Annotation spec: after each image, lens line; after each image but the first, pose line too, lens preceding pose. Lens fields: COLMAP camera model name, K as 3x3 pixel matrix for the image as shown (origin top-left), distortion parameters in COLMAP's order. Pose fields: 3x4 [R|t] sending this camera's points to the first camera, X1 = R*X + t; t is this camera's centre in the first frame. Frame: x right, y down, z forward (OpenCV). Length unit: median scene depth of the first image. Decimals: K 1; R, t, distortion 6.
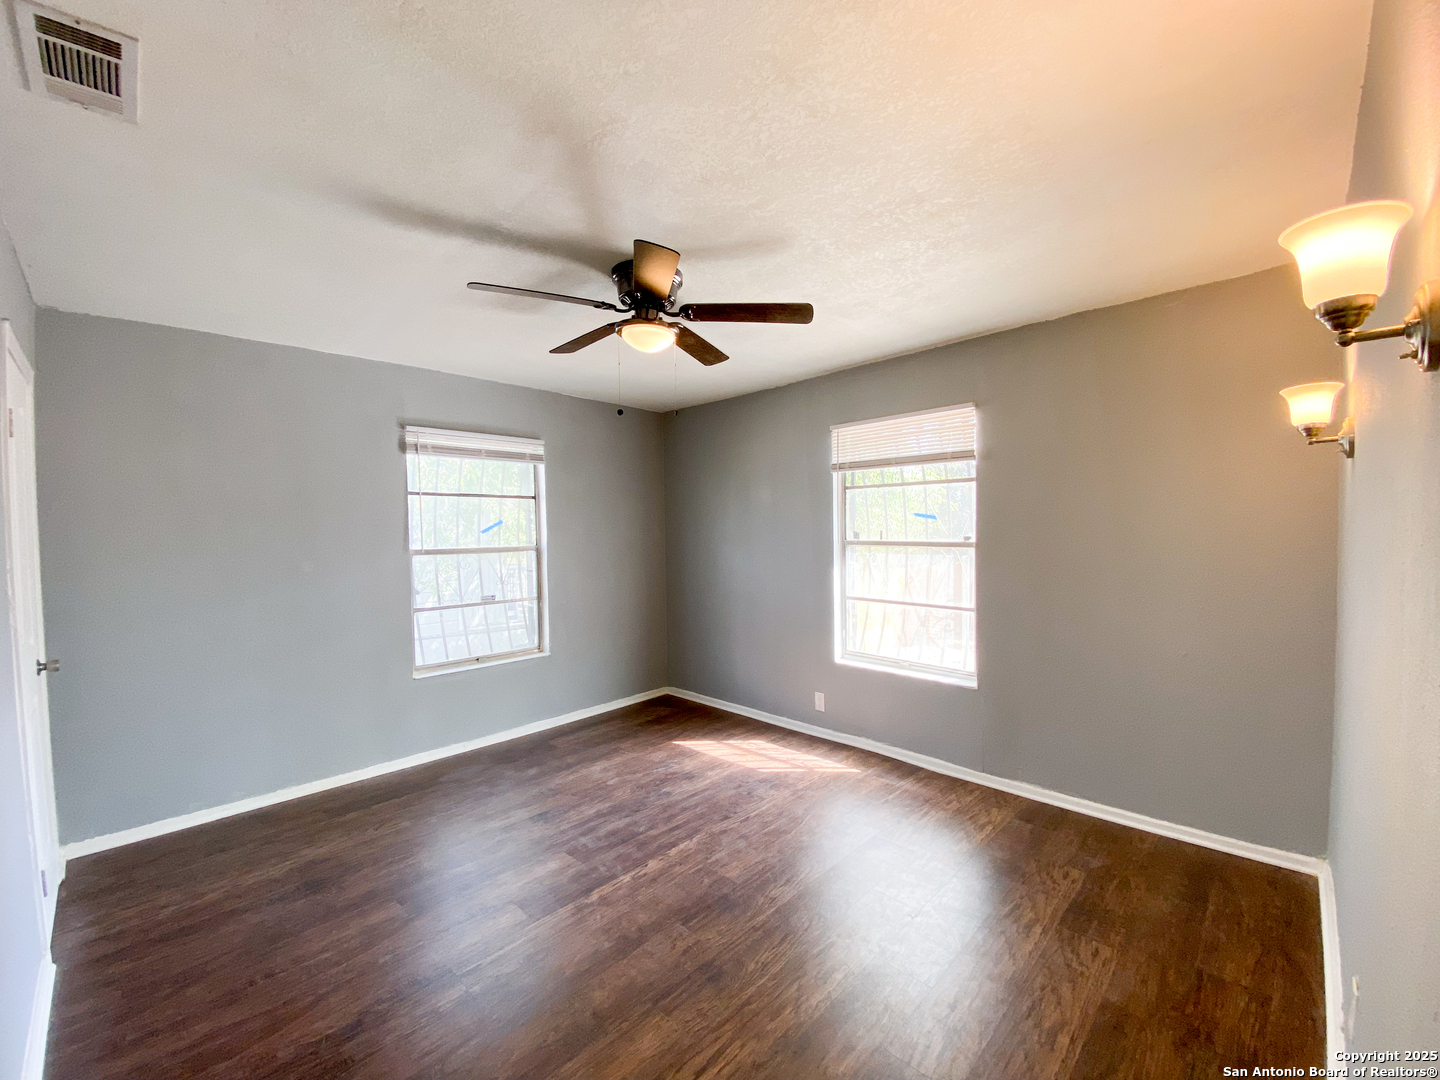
lens RADIAL K [[584.3, 0, 716.7], [0, 584.3, 543.6], [0, 0, 1]] dist [0.023725, -0.021423]
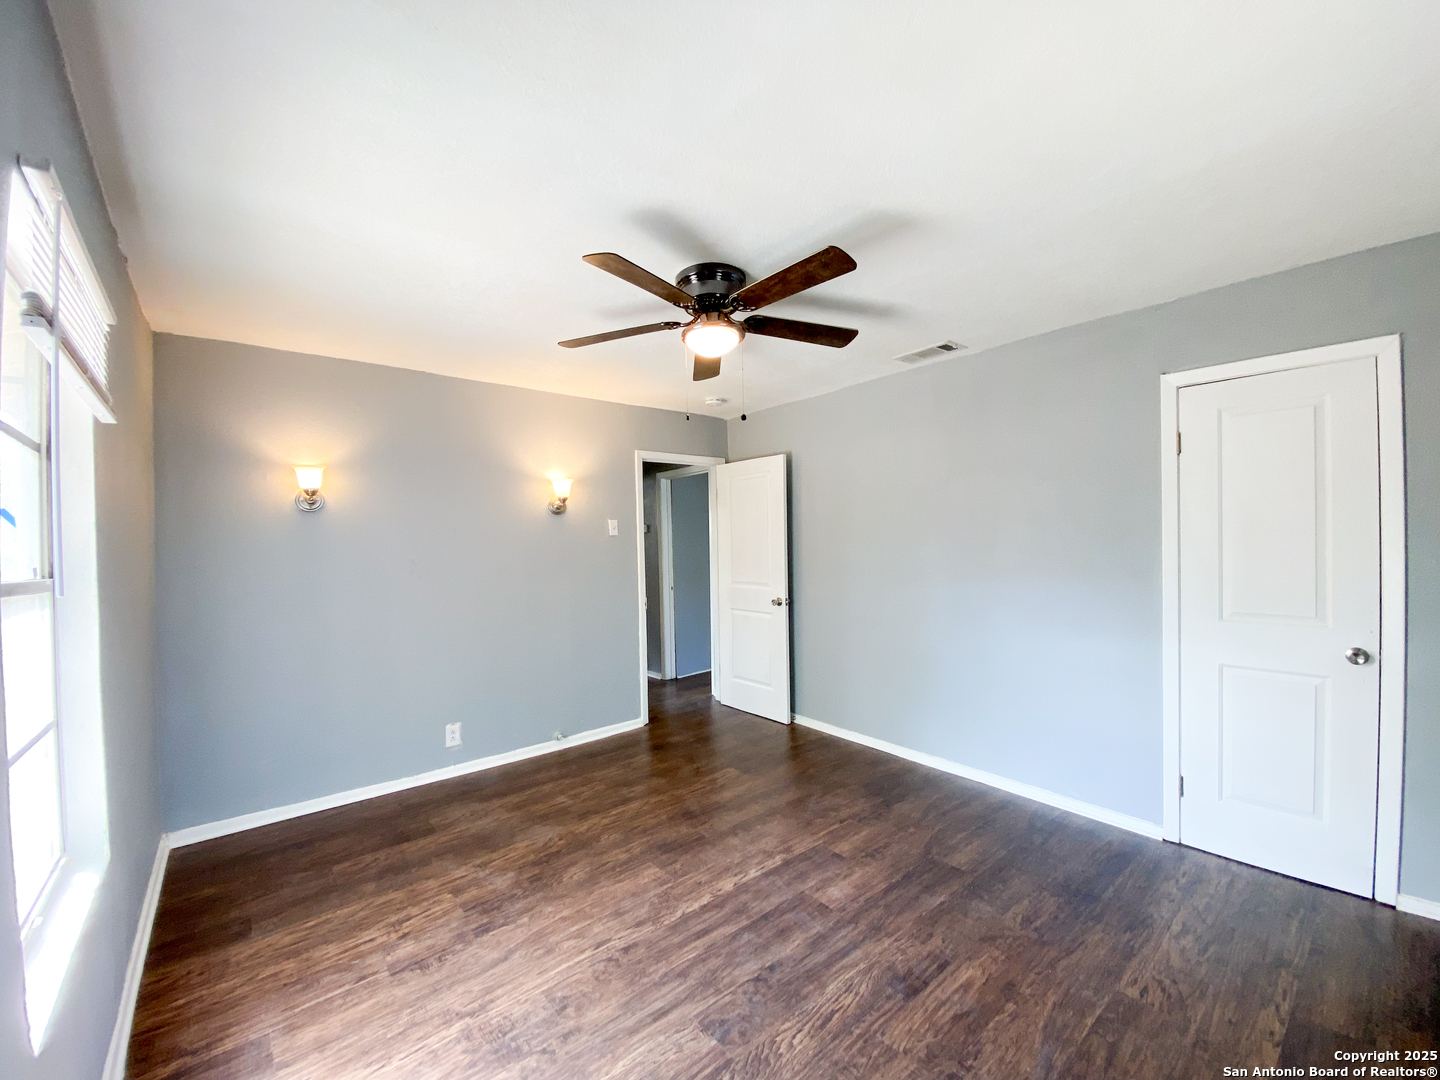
lens RADIAL K [[584.3, 0, 716.7], [0, 584.3, 543.6], [0, 0, 1]] dist [0.023725, -0.021423]
pose [[-0.993848, 0.036966, 0.104401, -0.197392], [0.039062, 0.999073, 0.018100, -0.026960], [-0.103636, 0.022067, -0.994371, 1.821863]]
